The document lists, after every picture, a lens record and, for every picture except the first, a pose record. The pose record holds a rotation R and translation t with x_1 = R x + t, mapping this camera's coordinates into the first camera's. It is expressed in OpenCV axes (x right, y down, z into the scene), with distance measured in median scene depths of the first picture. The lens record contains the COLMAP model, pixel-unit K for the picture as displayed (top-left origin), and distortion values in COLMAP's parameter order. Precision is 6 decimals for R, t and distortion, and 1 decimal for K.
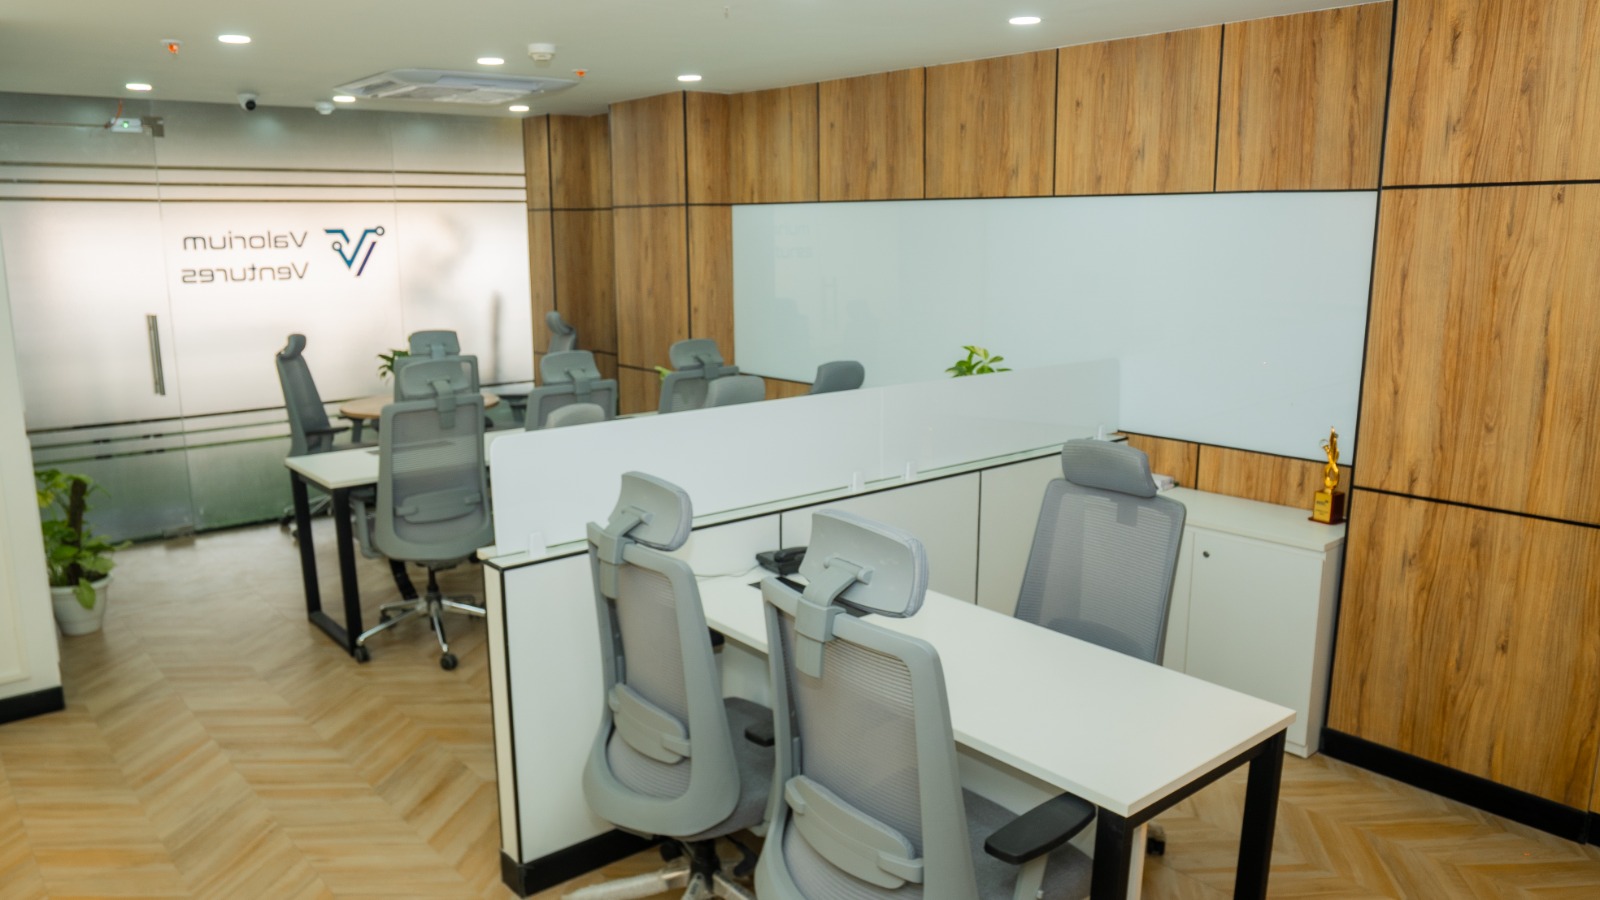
lens RADIAL K [[1135.9, 0, 800.0], [0, 1135.9, 450.0], [0, 0, 1]] dist [-0.073048, 0.044306]
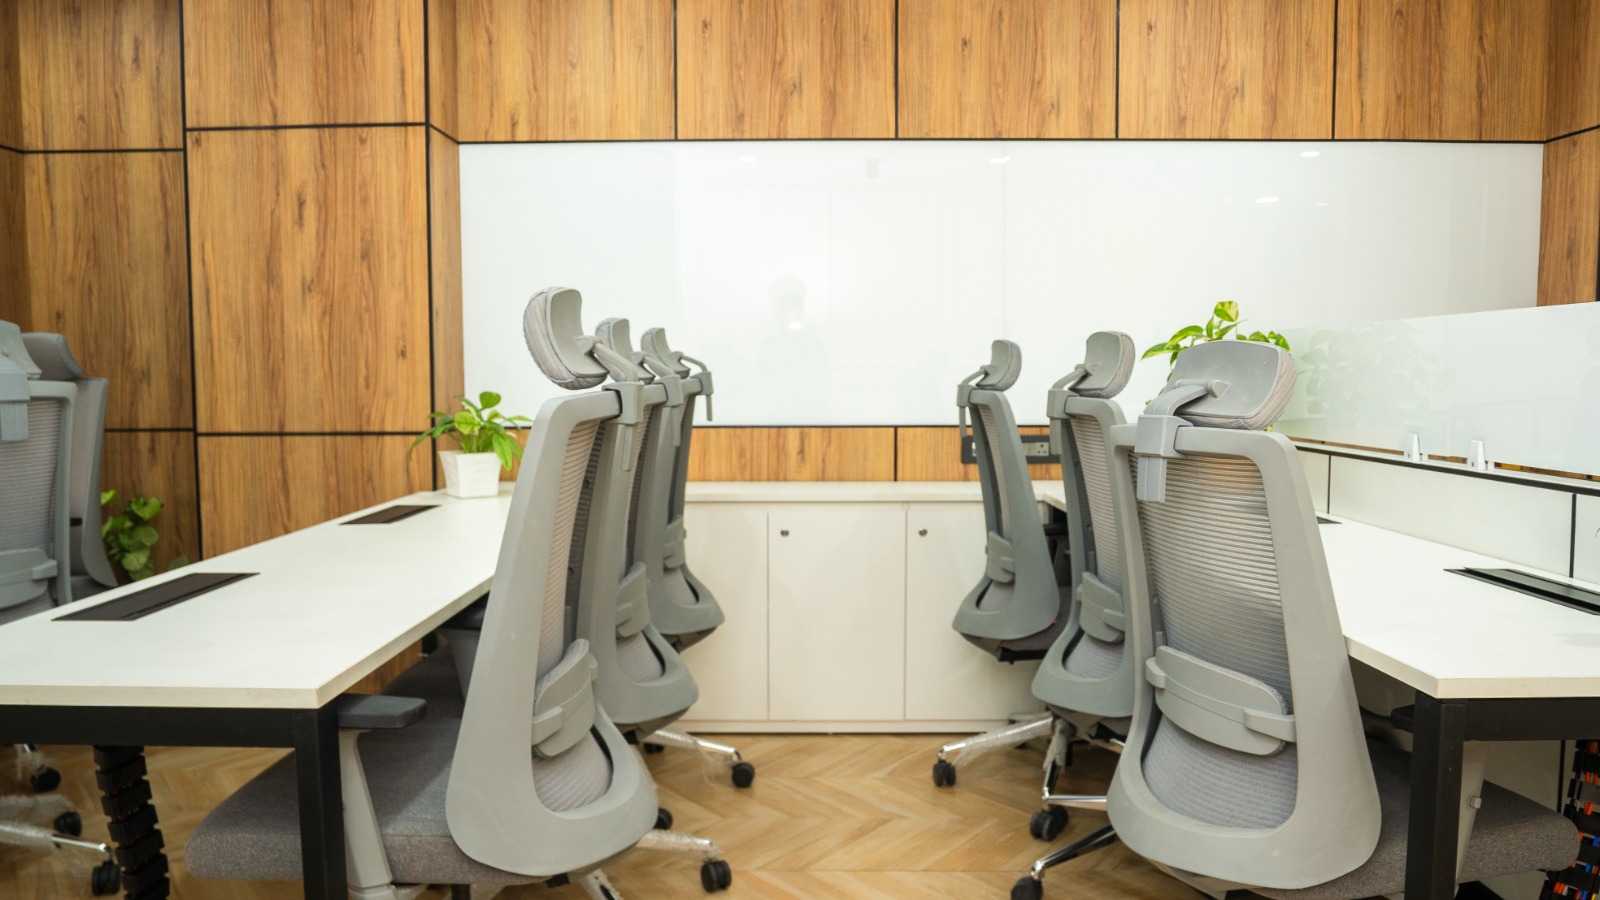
lens RADIAL K [[1135.9, 0, 800.0], [0, 1135.9, 450.0], [0, 0, 1]] dist [-0.073048, 0.044306]
pose [[0.659740, -0.053970, 0.749554, -0.630349], [0.148108, 0.987193, -0.059280, 0.004340], [-0.736755, 0.150125, 0.659284, 0.815809]]
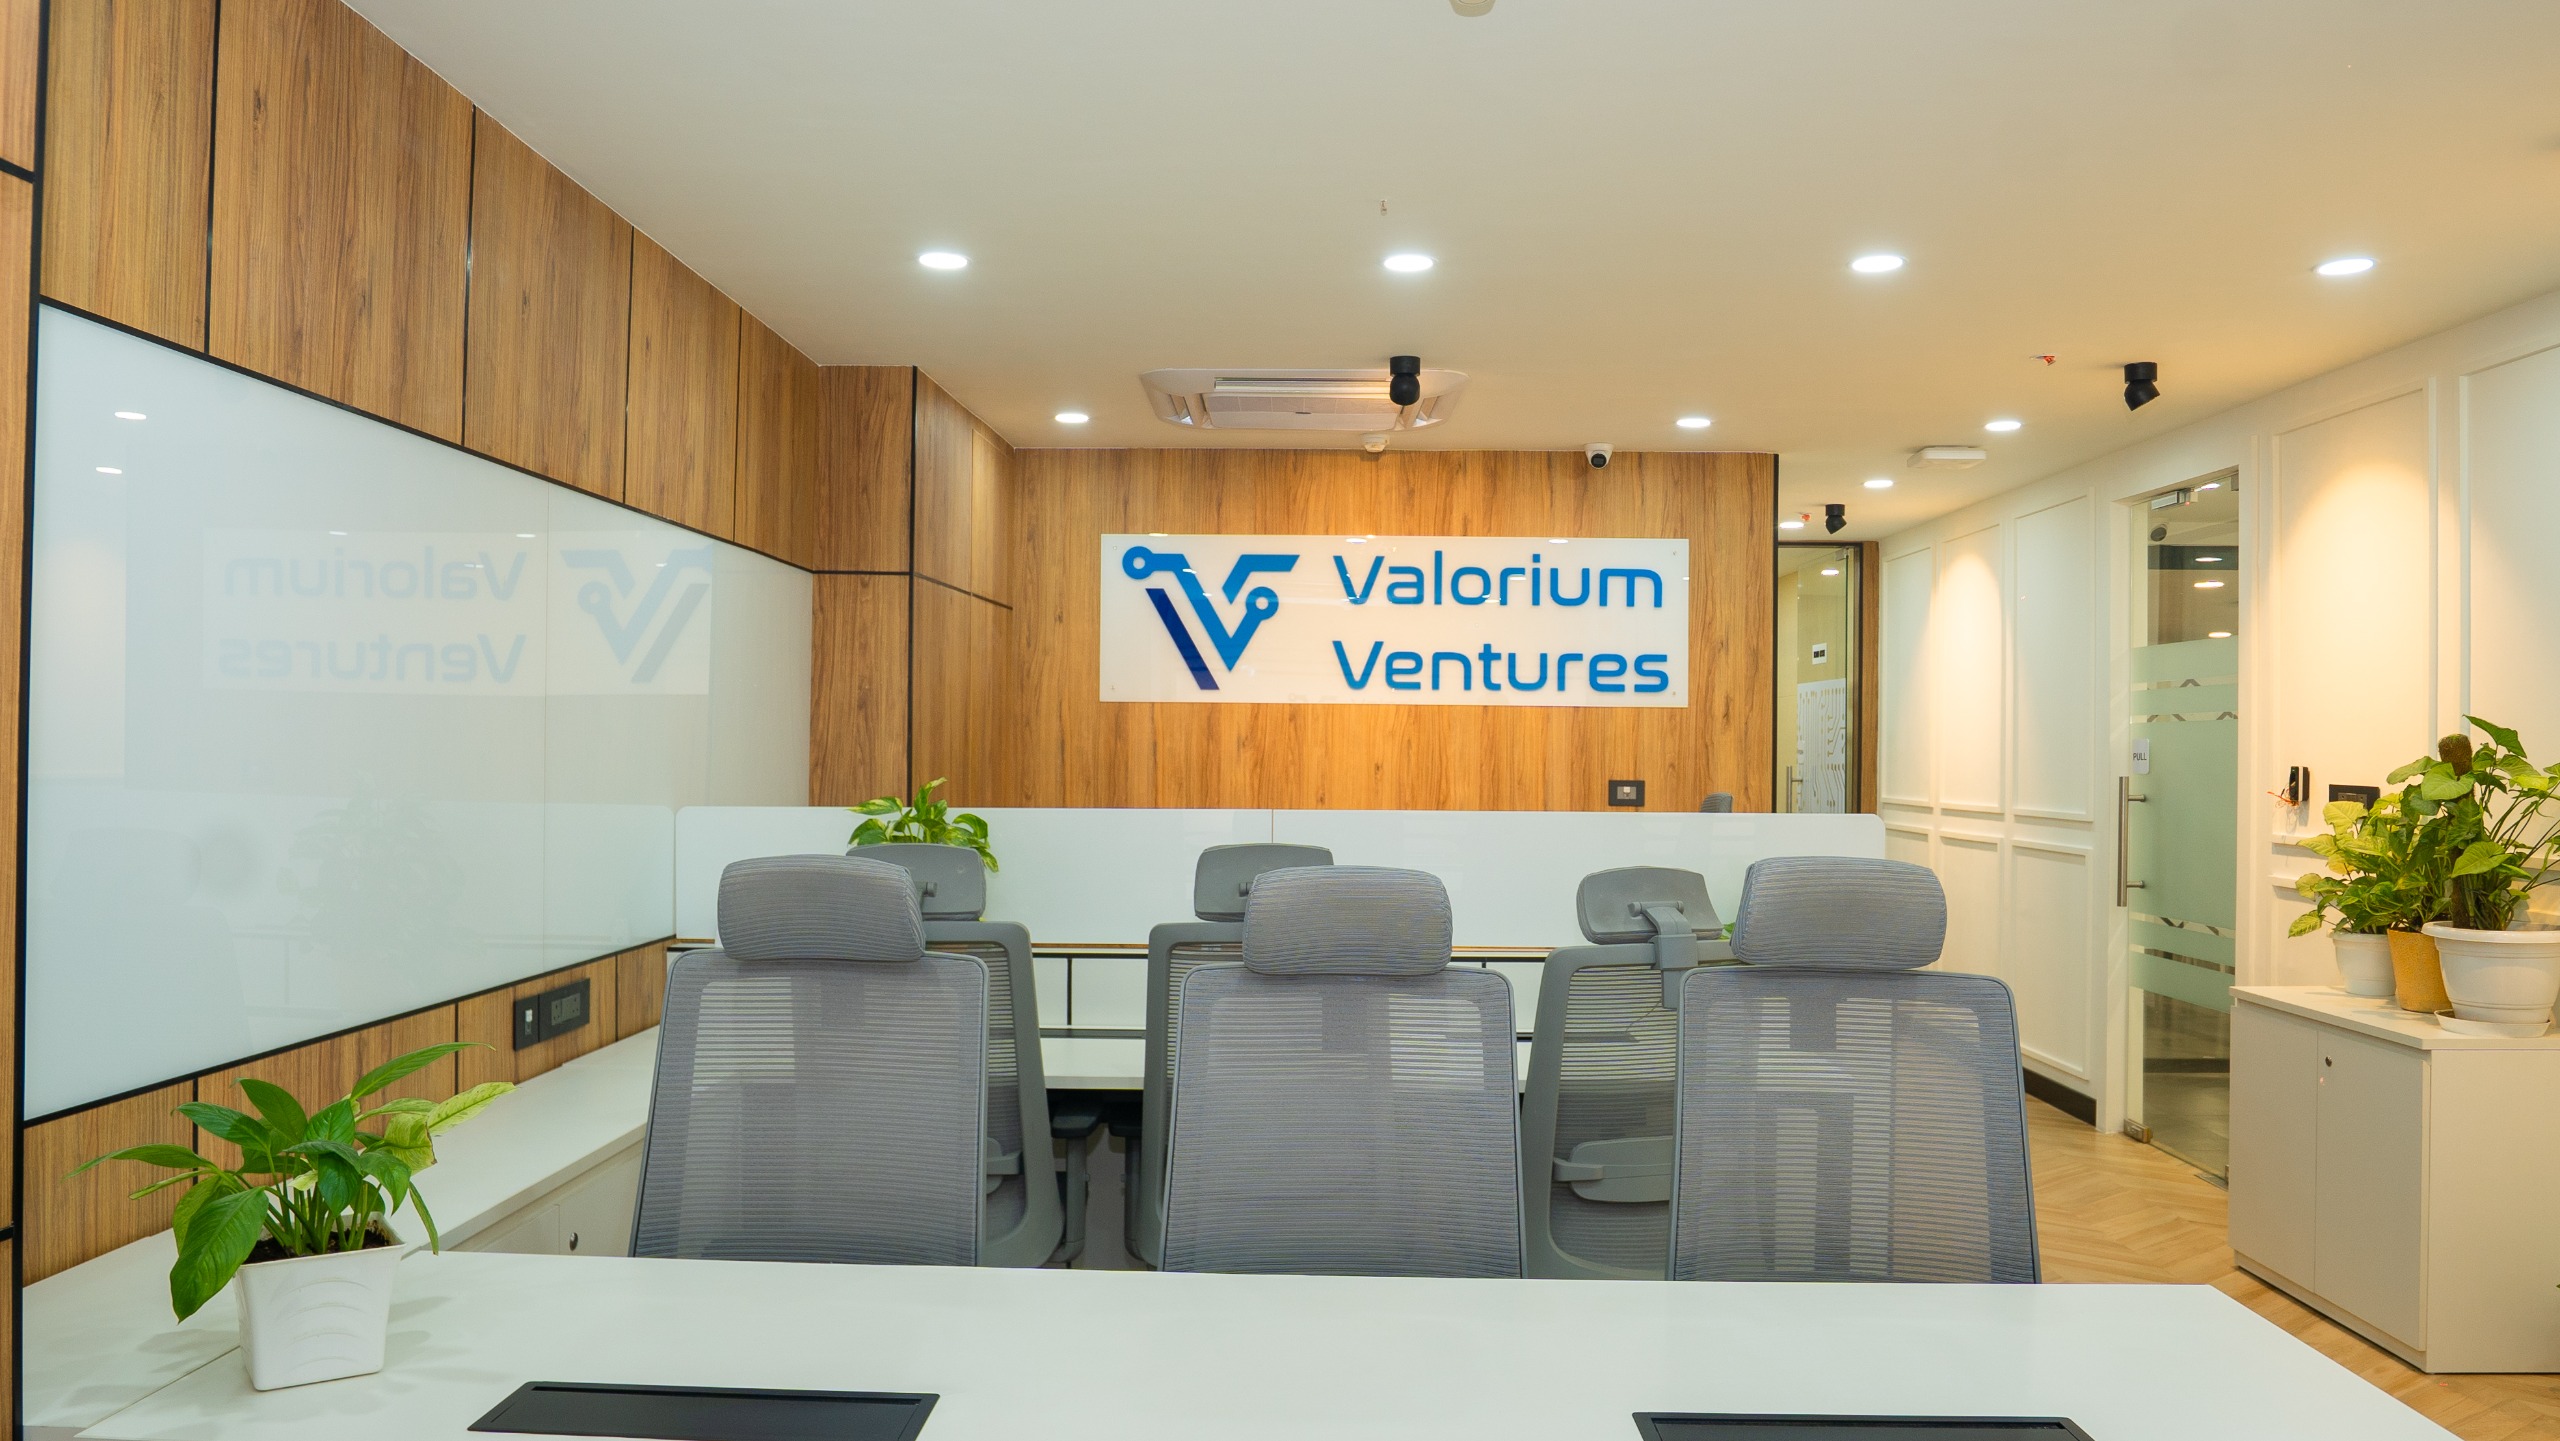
lens RADIAL K [[1796.9, 0, 1250.1], [0, 1796.9, 719.1], [0, 0, 1]] dist [-0.069861, 0.047651]
pose [[-0.727023, 0.005926, 0.686587, -0.632784], [0.124128, 0.984621, 0.122941, -0.233381], [-0.675300, 0.174605, -0.716578, 1.684340]]
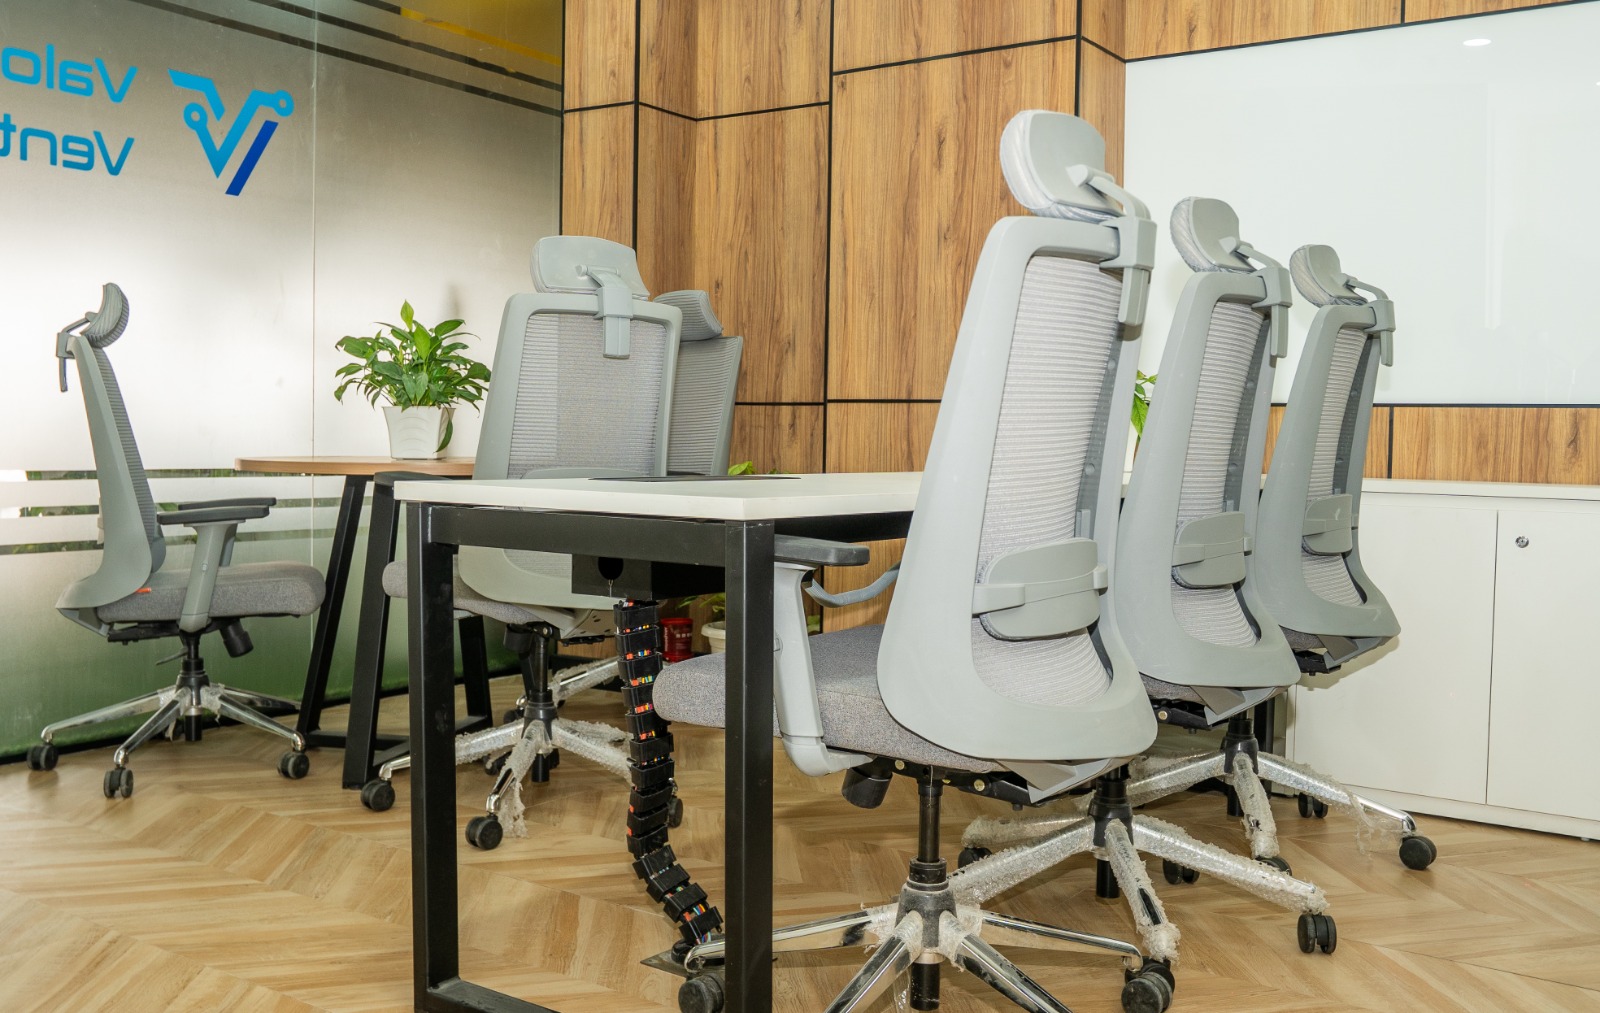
lens RADIAL K [[1483.5, 0, 801.1], [0, 1483.5, 468.1], [0, 0, 1]] dist [-0.026589, 0.009444]
pose [[0.967467, 0.012780, 0.252673, -0.573239], [0.030944, 0.985247, -0.168316, 0.097725], [-0.251097, 0.170659, 0.952799, 0.732869]]
